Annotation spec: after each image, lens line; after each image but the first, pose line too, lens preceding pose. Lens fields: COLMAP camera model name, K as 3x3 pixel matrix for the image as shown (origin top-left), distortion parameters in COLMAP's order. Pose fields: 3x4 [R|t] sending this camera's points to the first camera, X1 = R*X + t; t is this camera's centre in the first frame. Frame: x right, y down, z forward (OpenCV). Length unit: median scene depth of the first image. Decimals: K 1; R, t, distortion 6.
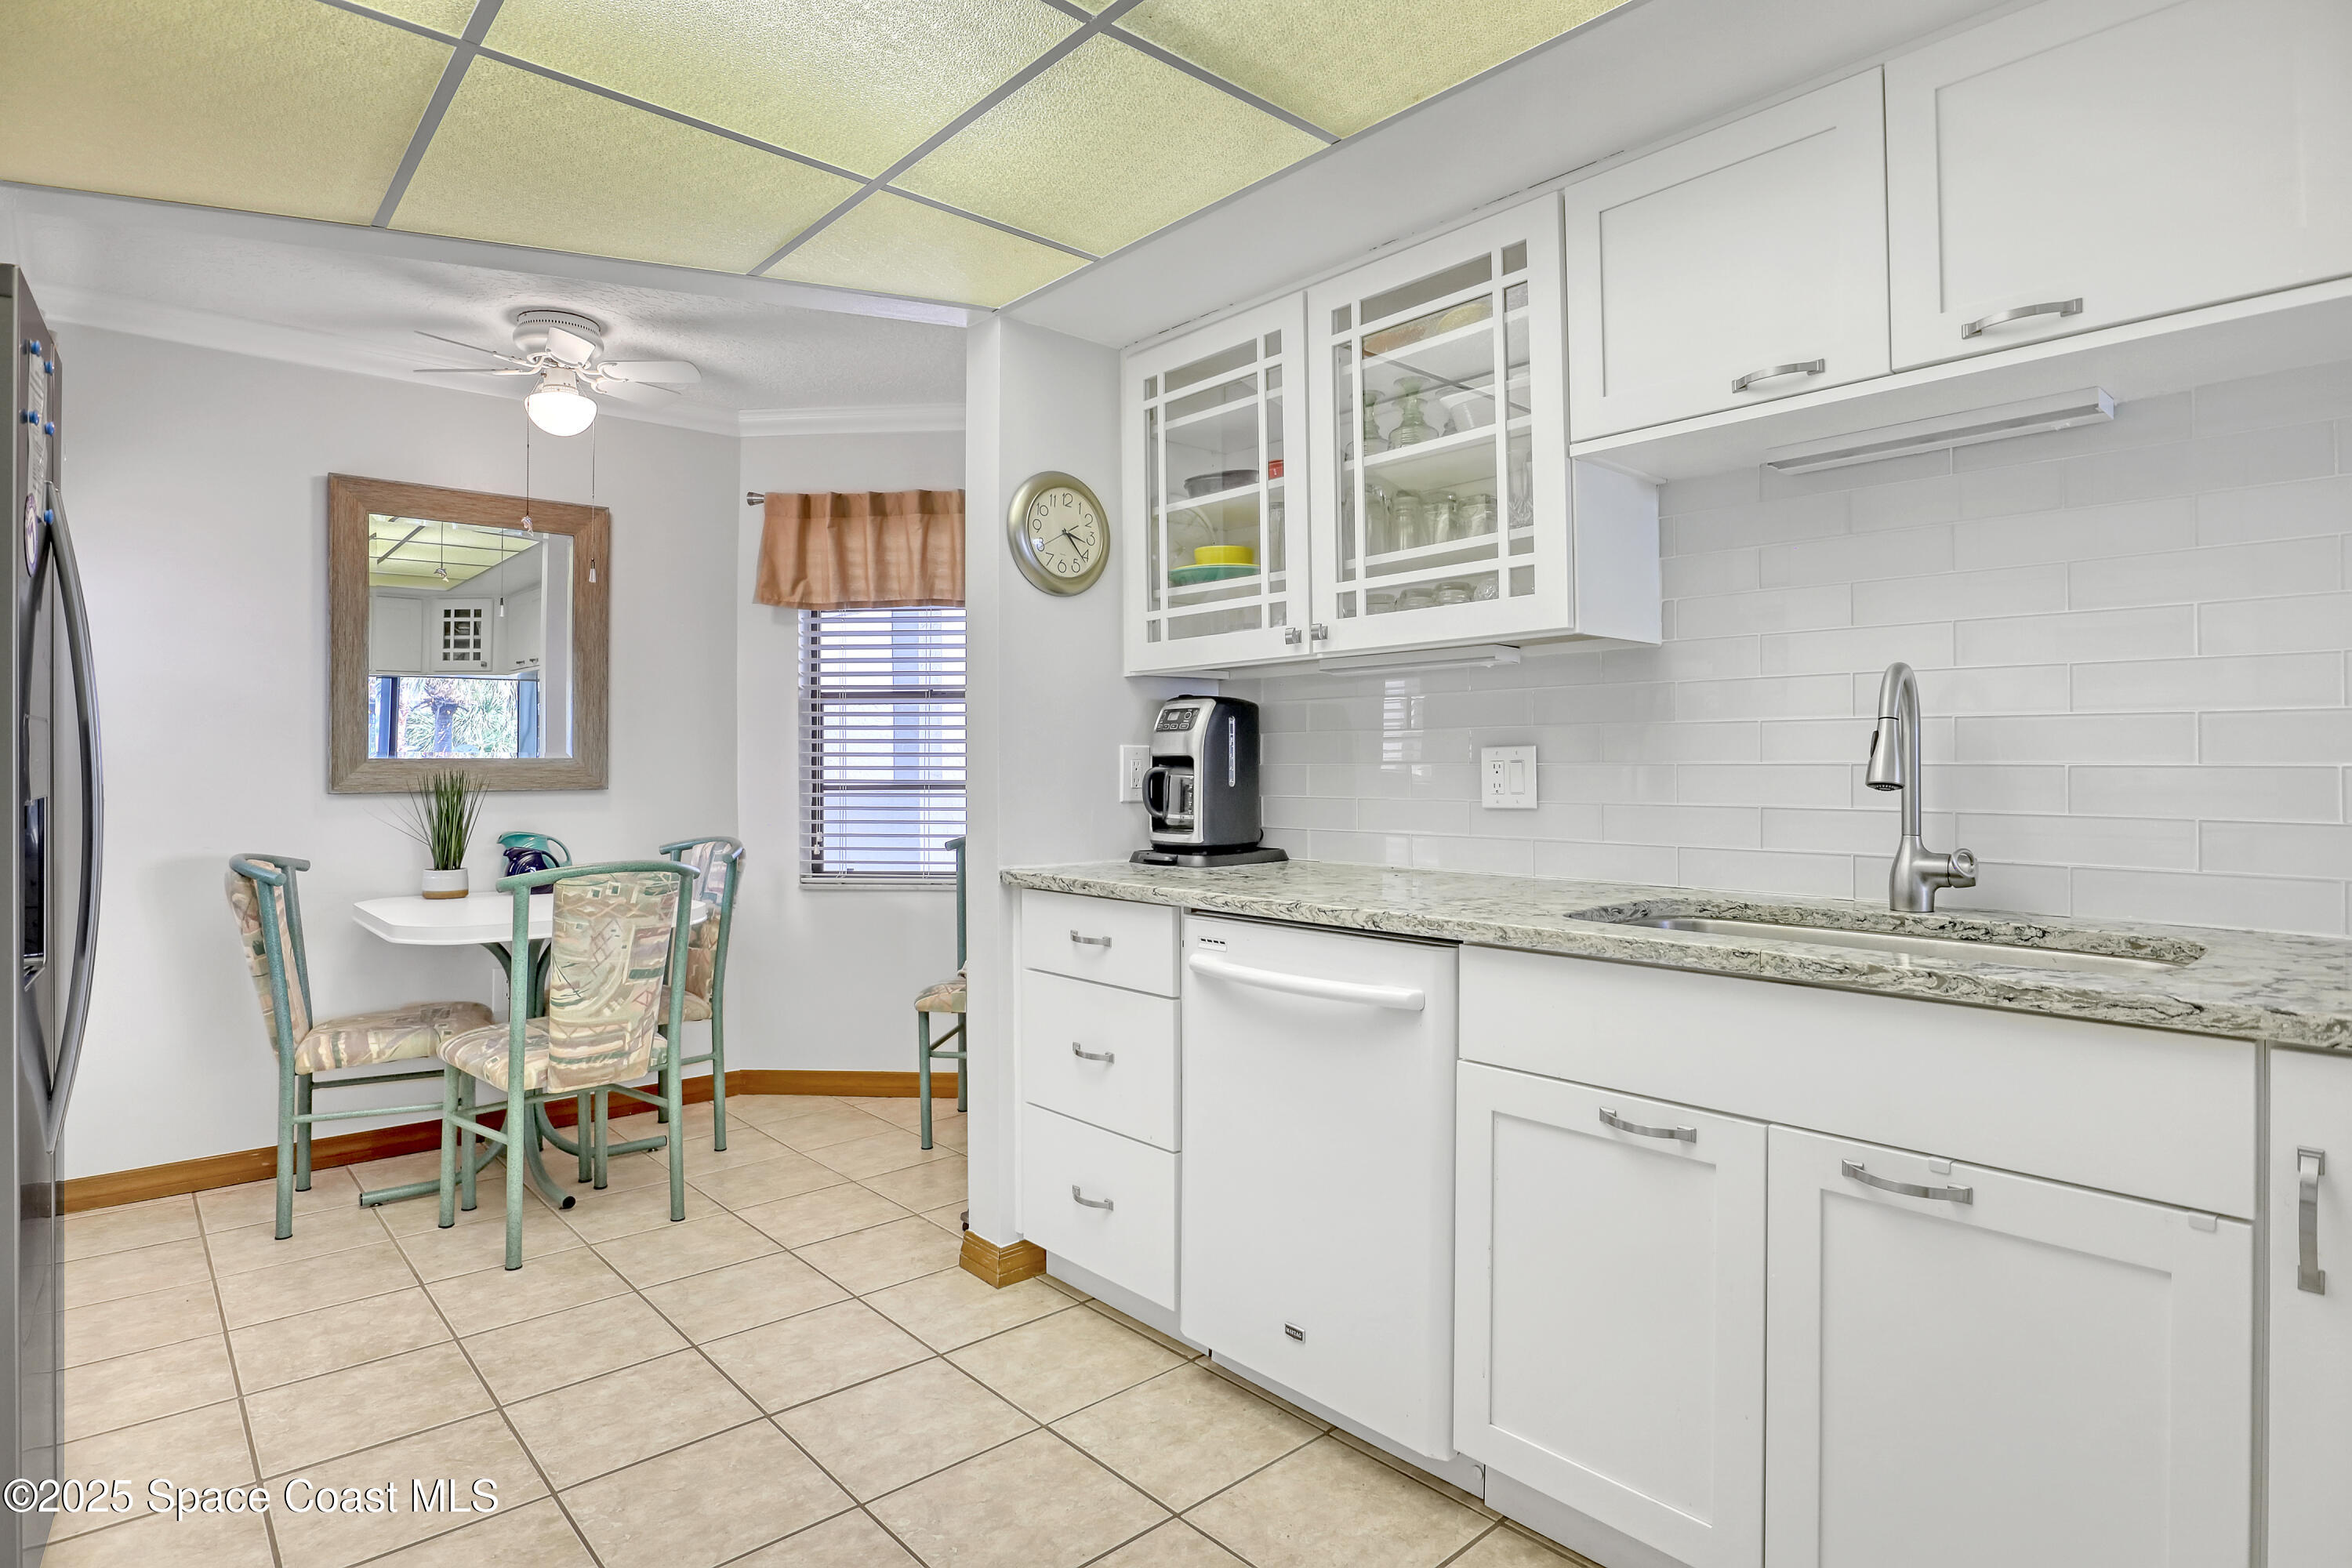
lens RADIAL K [[1231.4, 0, 1176.9], [0, 1231.4, 761.5], [0, 0, 1]] dist [-0.037394, 0.004978]
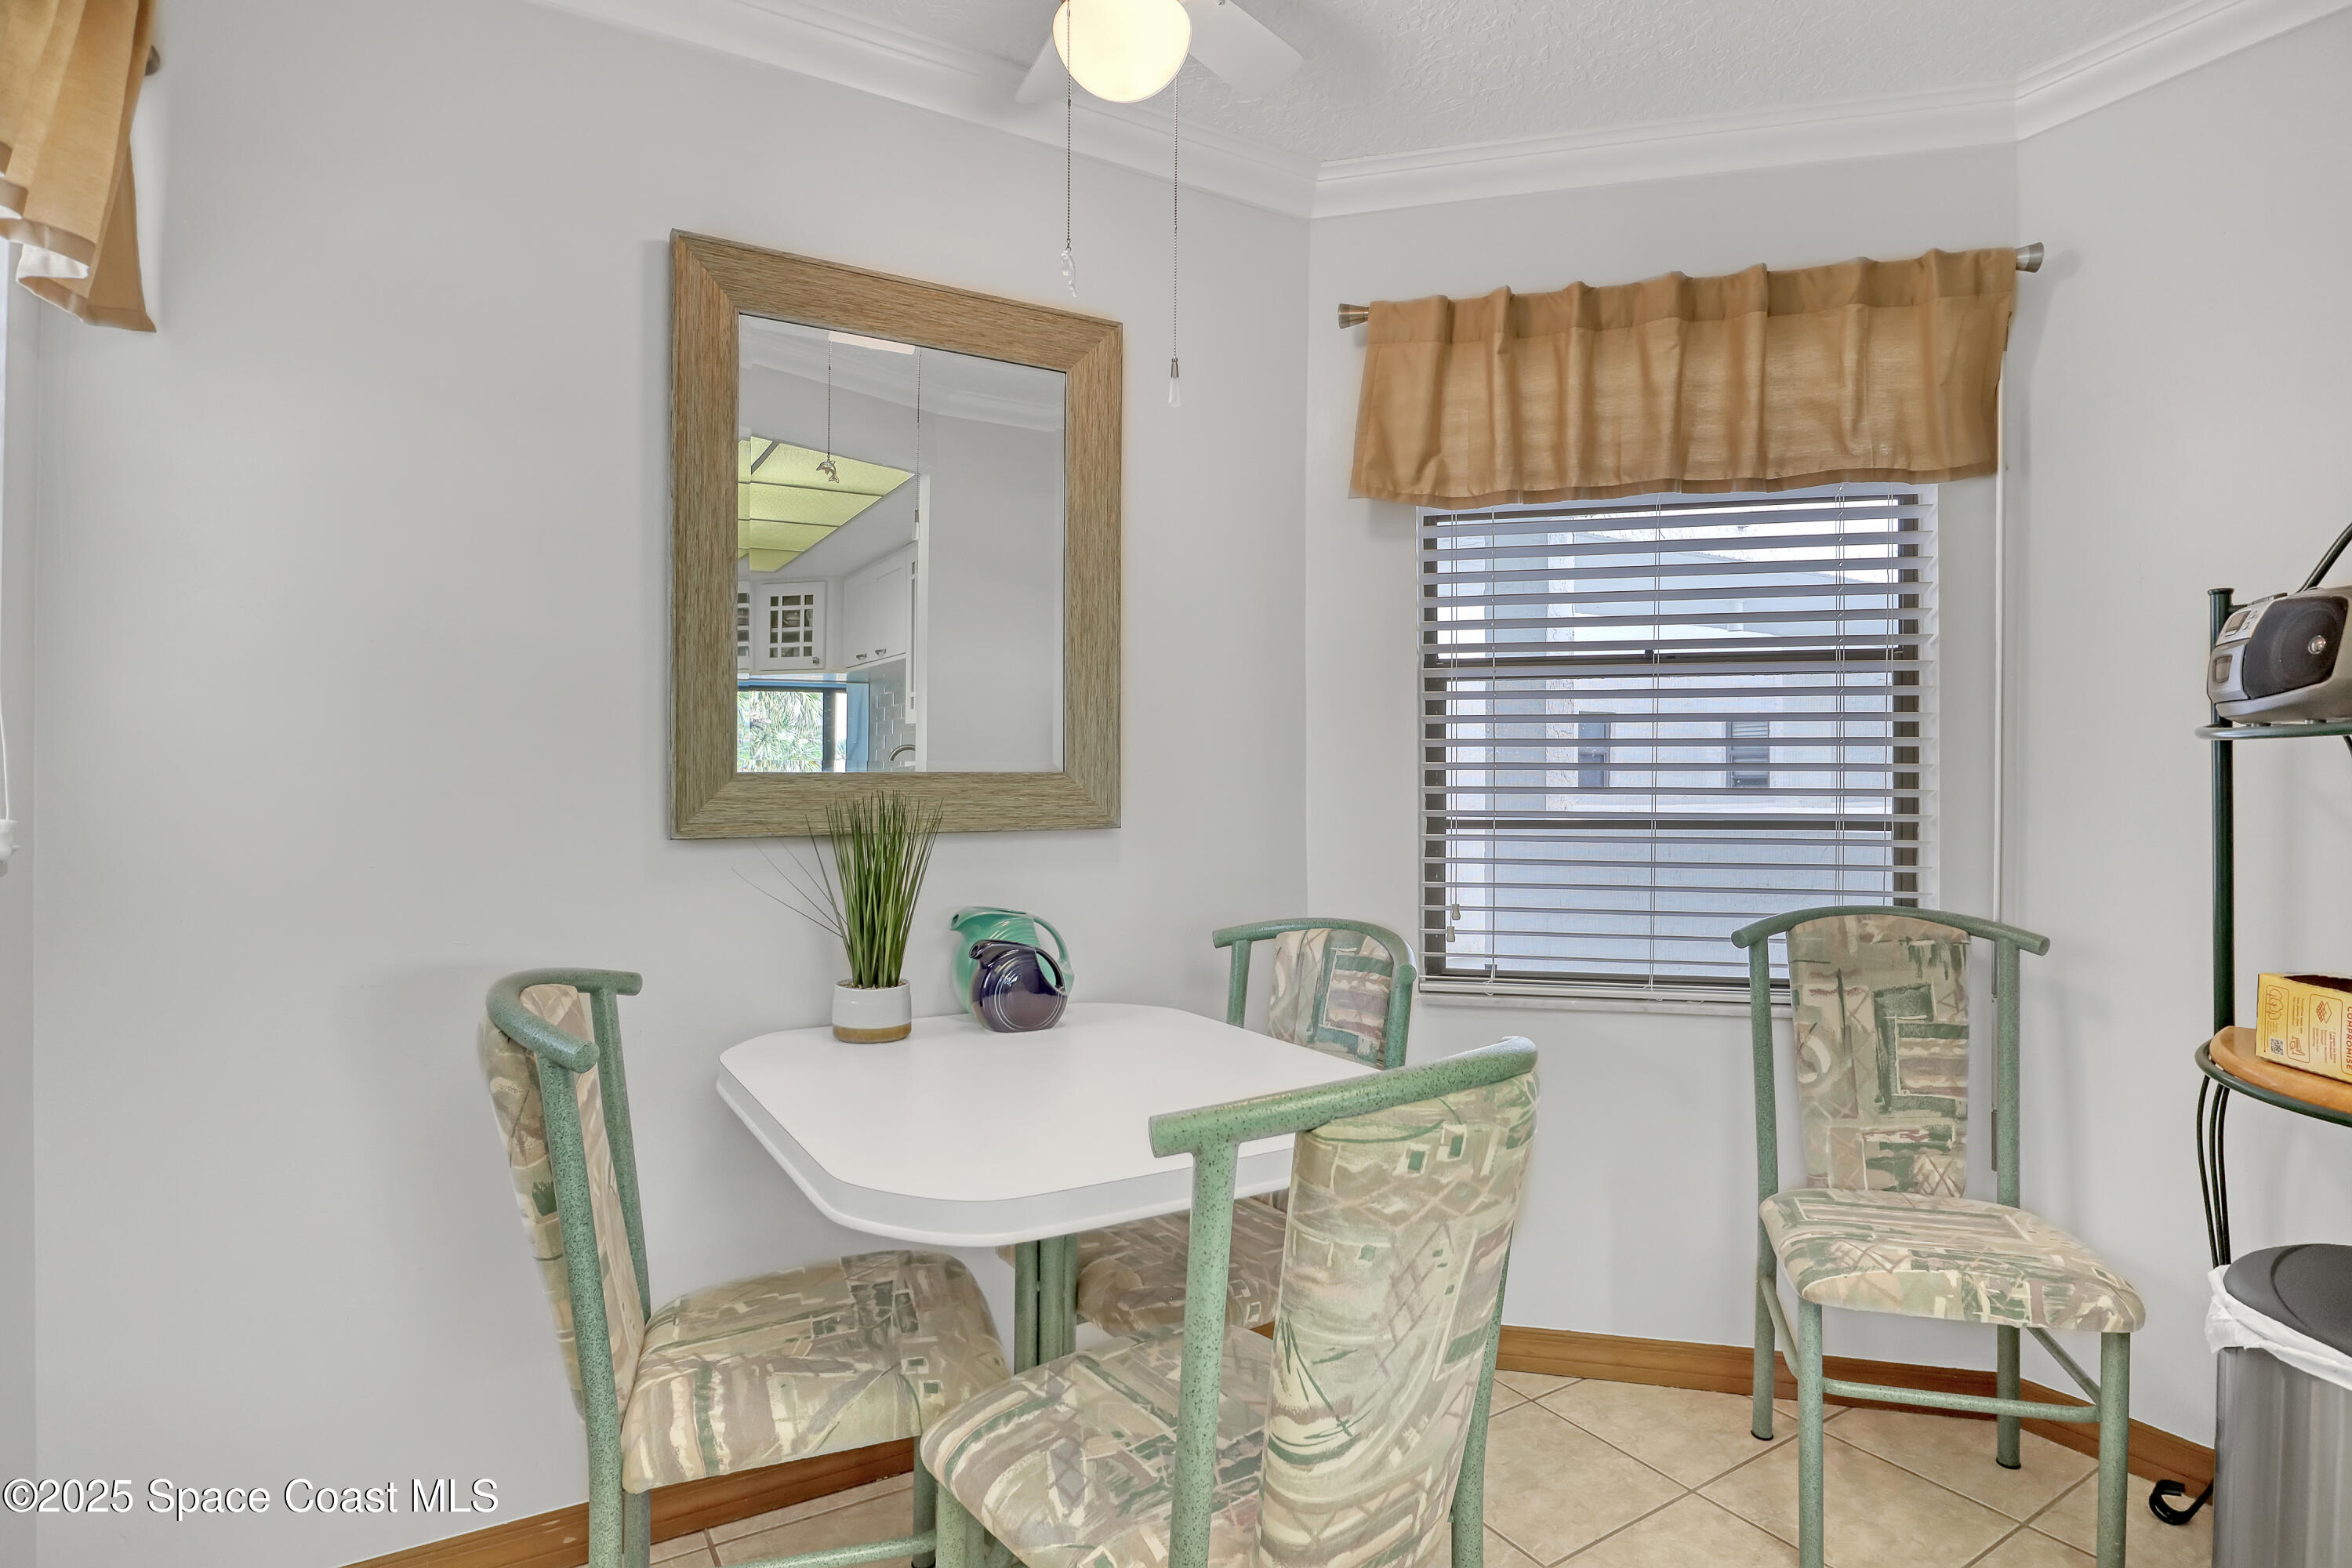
lens RADIAL K [[1231.4, 0, 1181.8], [0, 1231.4, 796.4], [0, 0, 1]] dist [-0.037394, 0.004978]
pose [[0.981661, 0.004371, -0.190583, -0.357879], [-0.001543, 0.999887, 0.014984, -0.000415], [0.190627, -0.014415, 0.981557, 0.487114]]
